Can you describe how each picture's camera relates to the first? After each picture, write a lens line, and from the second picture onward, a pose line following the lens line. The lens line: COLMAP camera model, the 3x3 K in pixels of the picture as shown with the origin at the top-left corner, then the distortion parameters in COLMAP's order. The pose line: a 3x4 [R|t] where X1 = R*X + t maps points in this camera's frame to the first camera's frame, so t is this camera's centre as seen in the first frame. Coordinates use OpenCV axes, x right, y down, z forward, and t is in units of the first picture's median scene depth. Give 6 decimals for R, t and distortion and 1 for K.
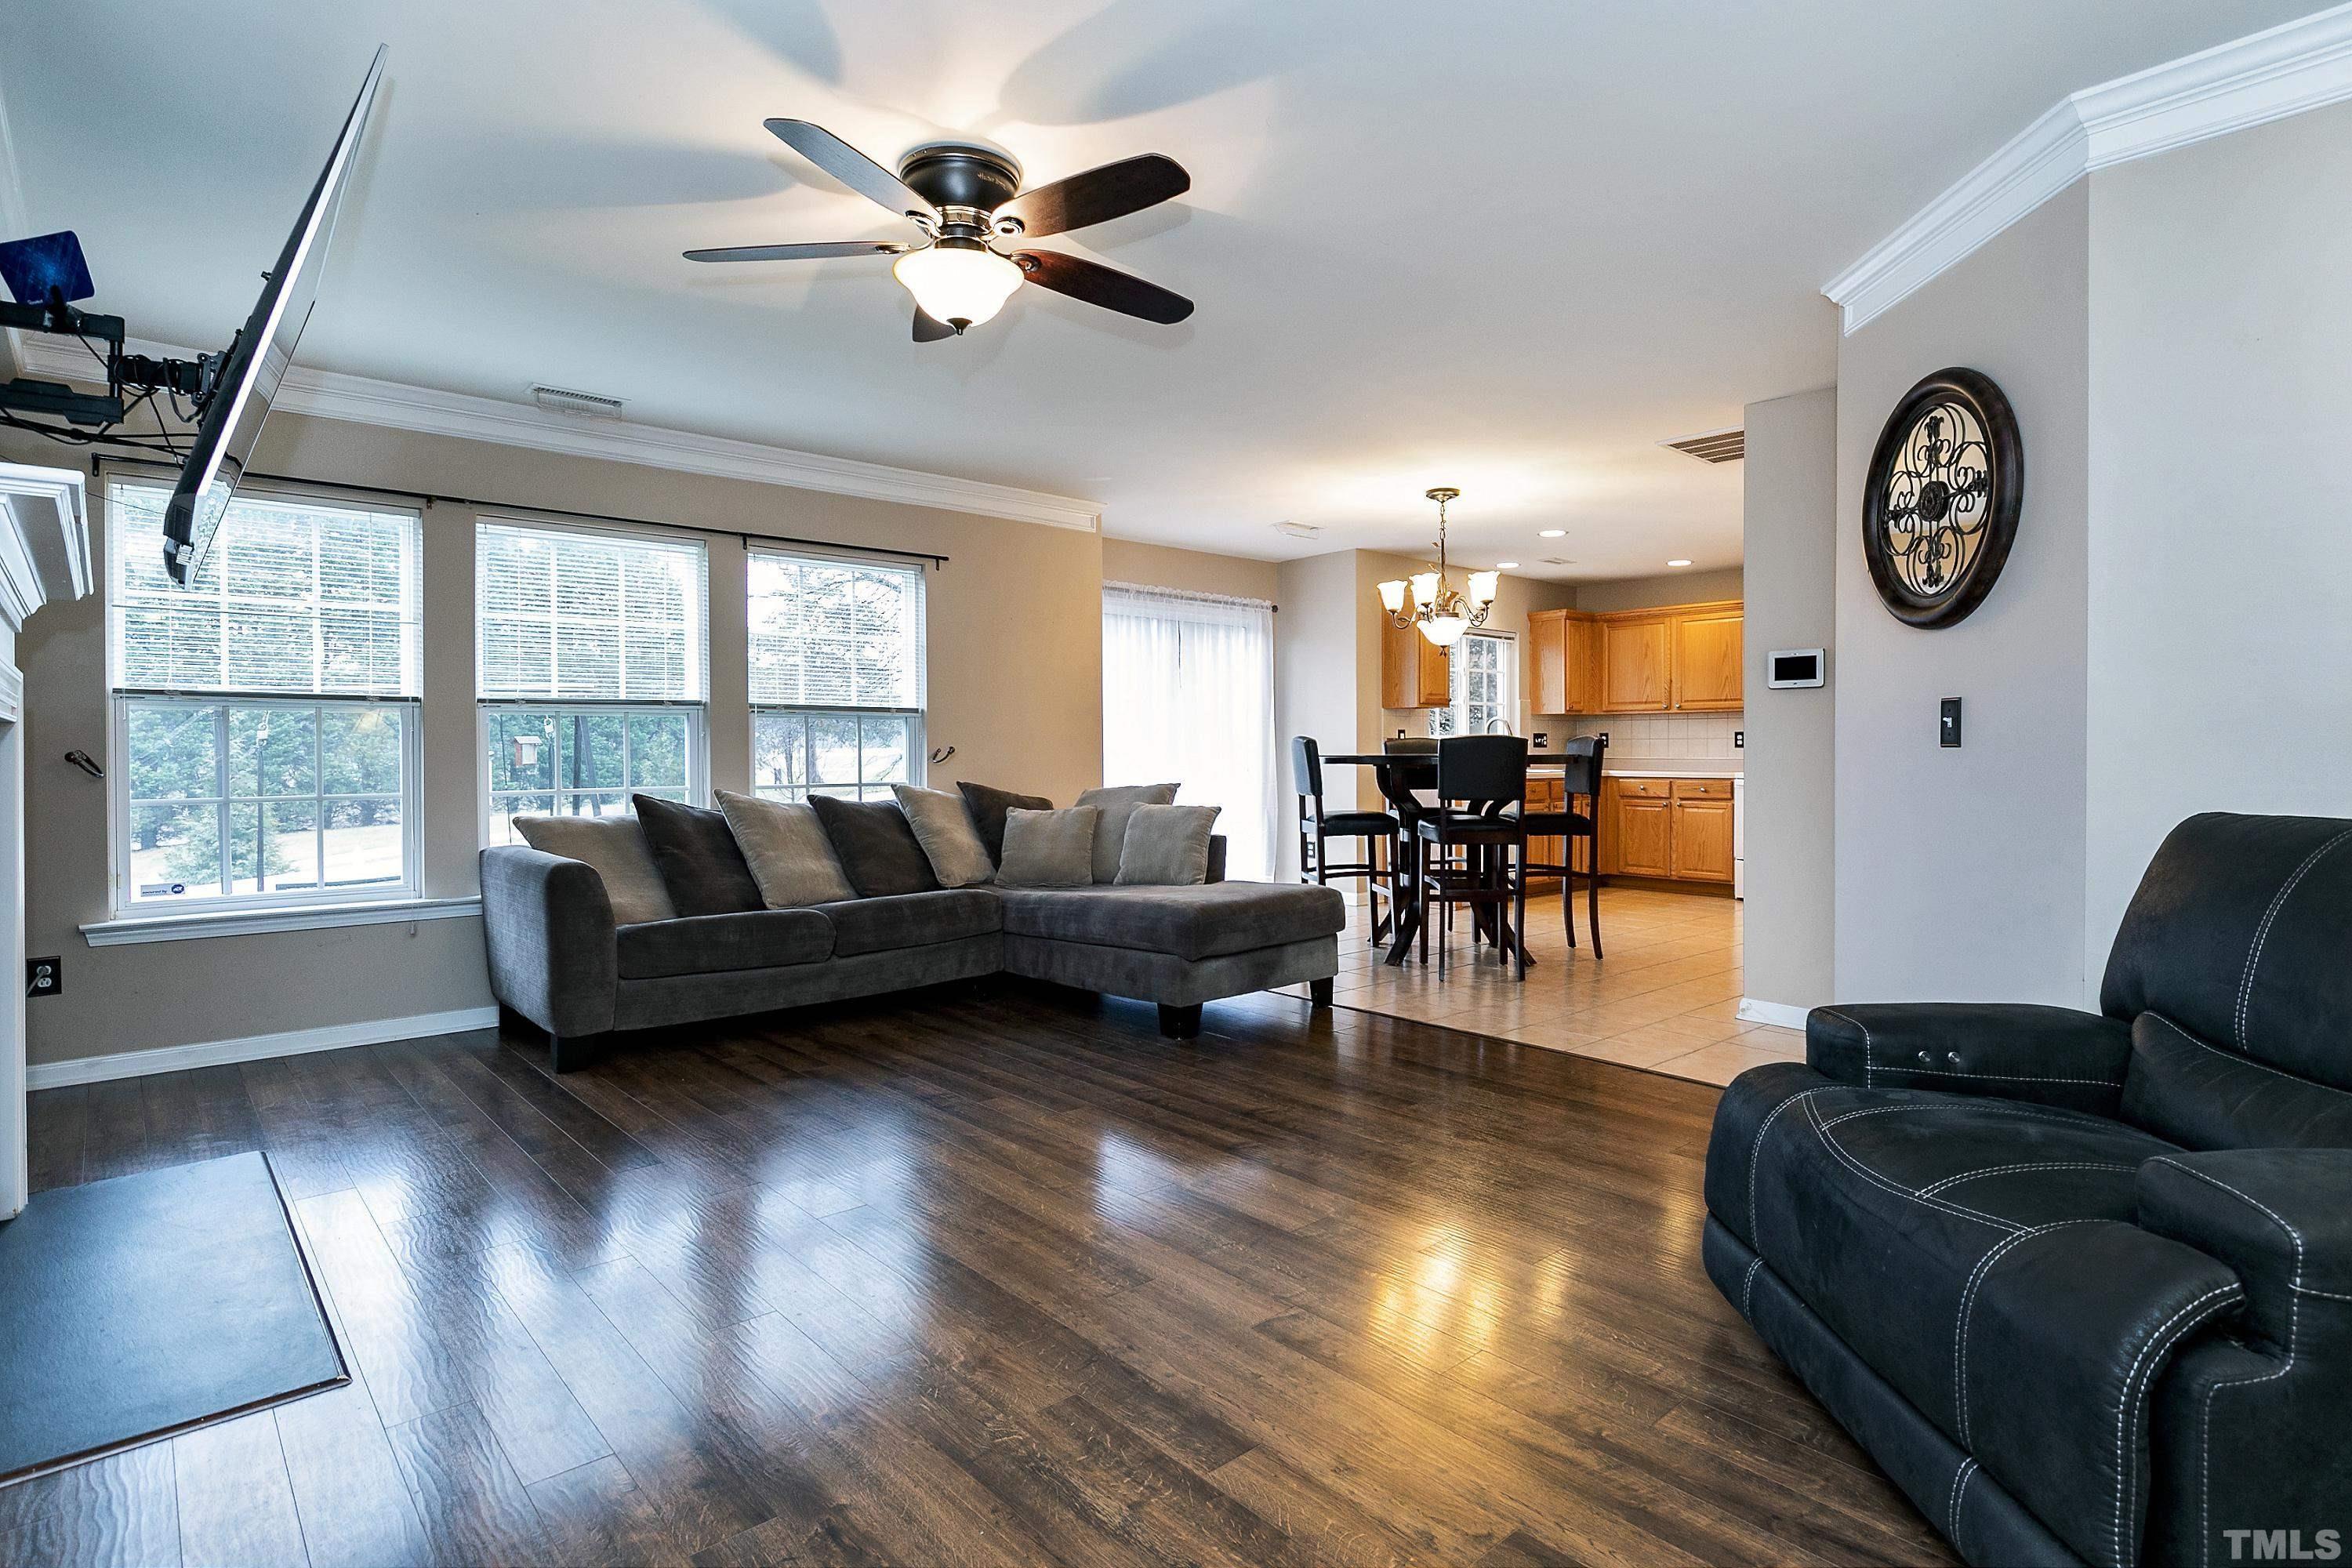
lens RADIAL K [[1214.0, 0, 1197.3], [0, 1214.0, 750.7], [0, 0, 1]] dist [-0.004899, -0.001278]
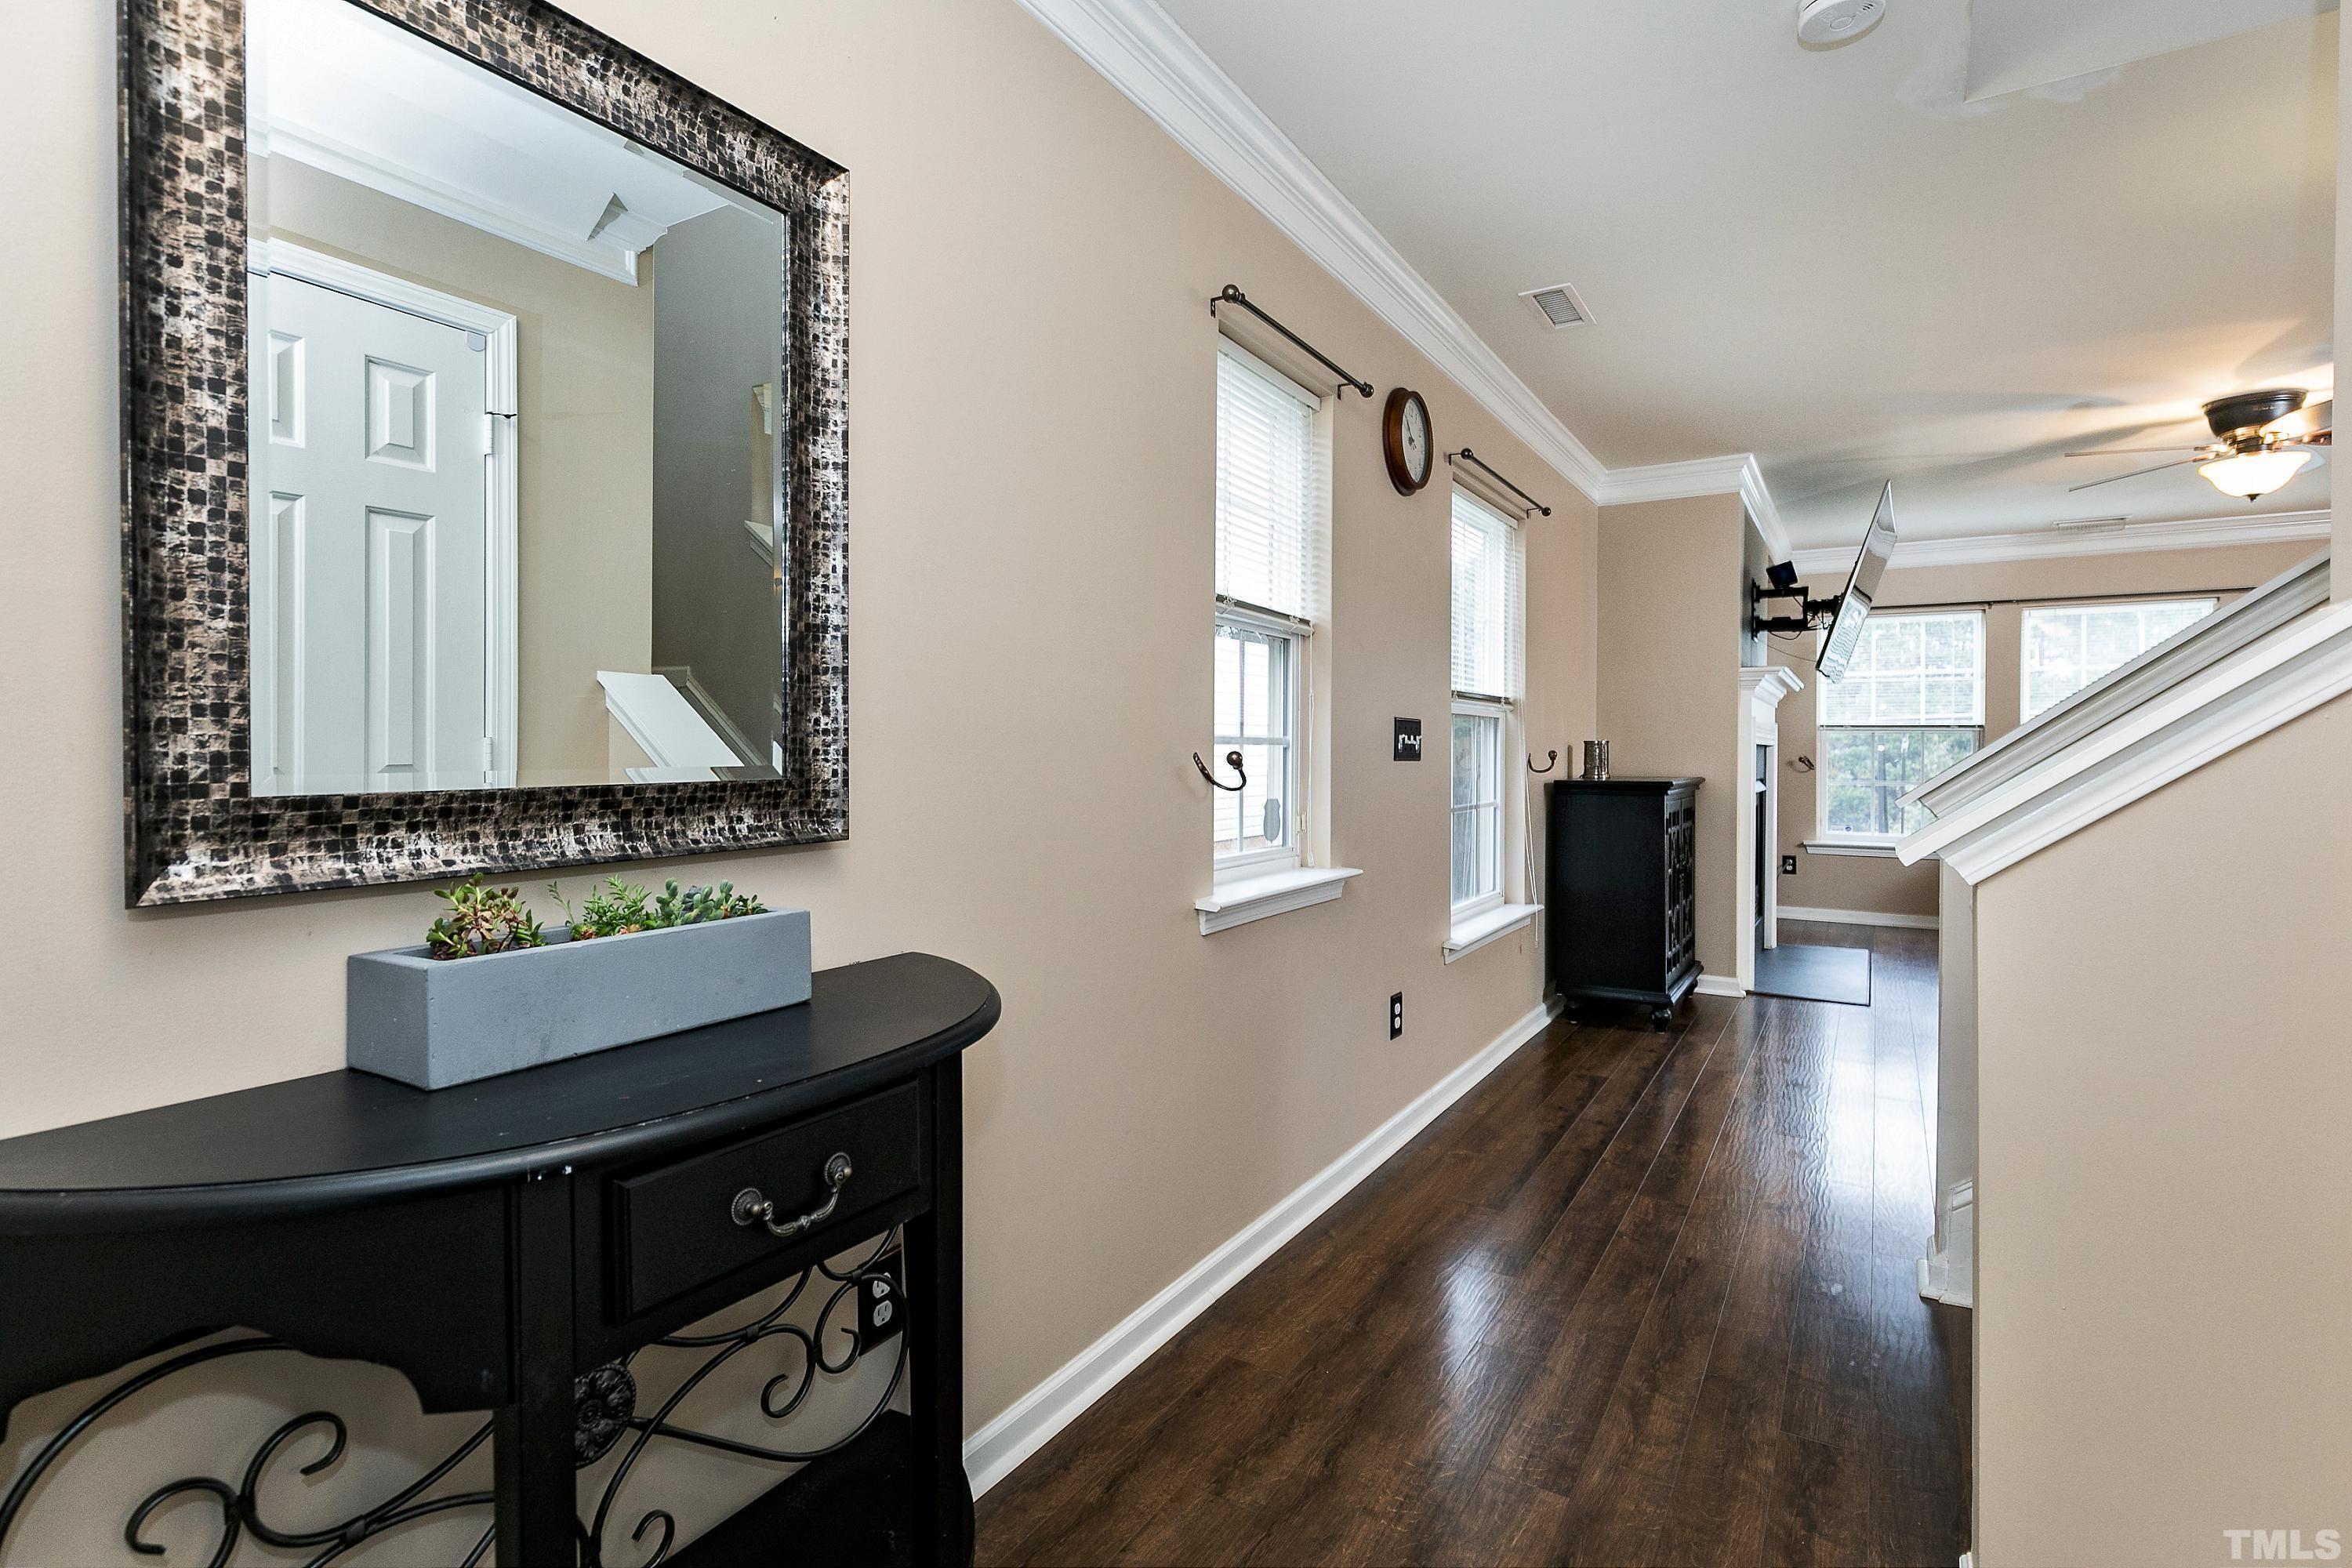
lens RADIAL K [[1143.7, 0, 1171.9], [0, 1143.7, 769.7], [0, 0, 1]] dist [0.004410, -0.000734]
pose [[0.288075, 0.015463, -0.957483, 0.414568], [-0.004804, 0.999880, 0.014702, -0.000609], [0.957596, 0.000364, 0.288114, -0.389600]]
